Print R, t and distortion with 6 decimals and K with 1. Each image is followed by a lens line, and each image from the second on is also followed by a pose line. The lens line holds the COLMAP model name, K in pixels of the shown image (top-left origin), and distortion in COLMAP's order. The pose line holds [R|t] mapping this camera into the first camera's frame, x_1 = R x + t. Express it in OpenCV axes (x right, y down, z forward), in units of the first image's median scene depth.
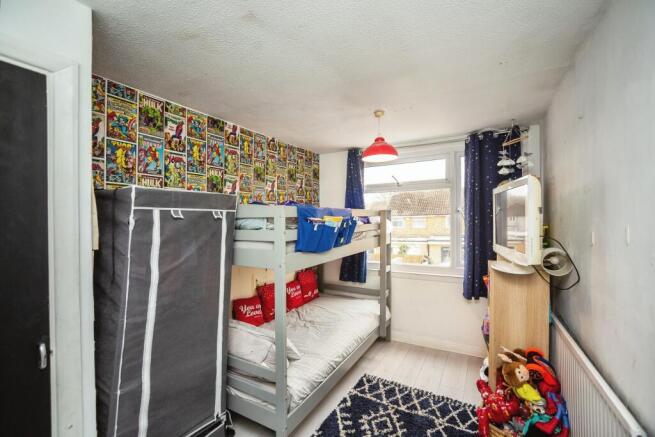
lens RADIAL K [[281.7, 0, 328.7], [0, 281.7, 218.9], [0, 0, 1]] dist [-0.023161, 0.006939]
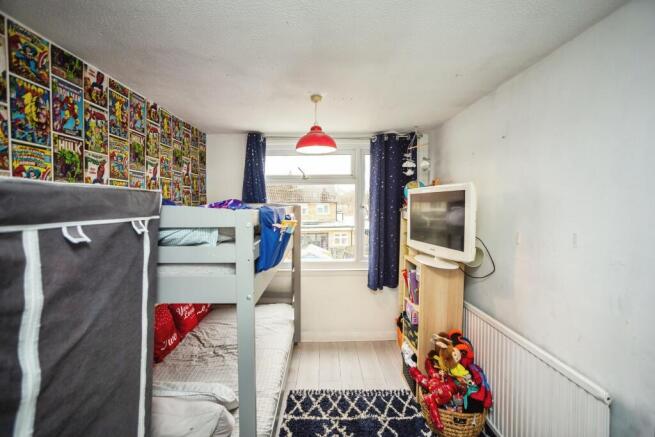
lens RADIAL K [[281.7, 0, 329.6], [0, 281.7, 218.5], [0, 0, 1]] dist [-0.023161, 0.006939]
pose [[0.863787, -0.018589, 0.503515, -0.225256], [-0.002716, 0.999133, 0.041546, -0.036160], [-0.503851, -0.037254, 0.862987, 0.206938]]
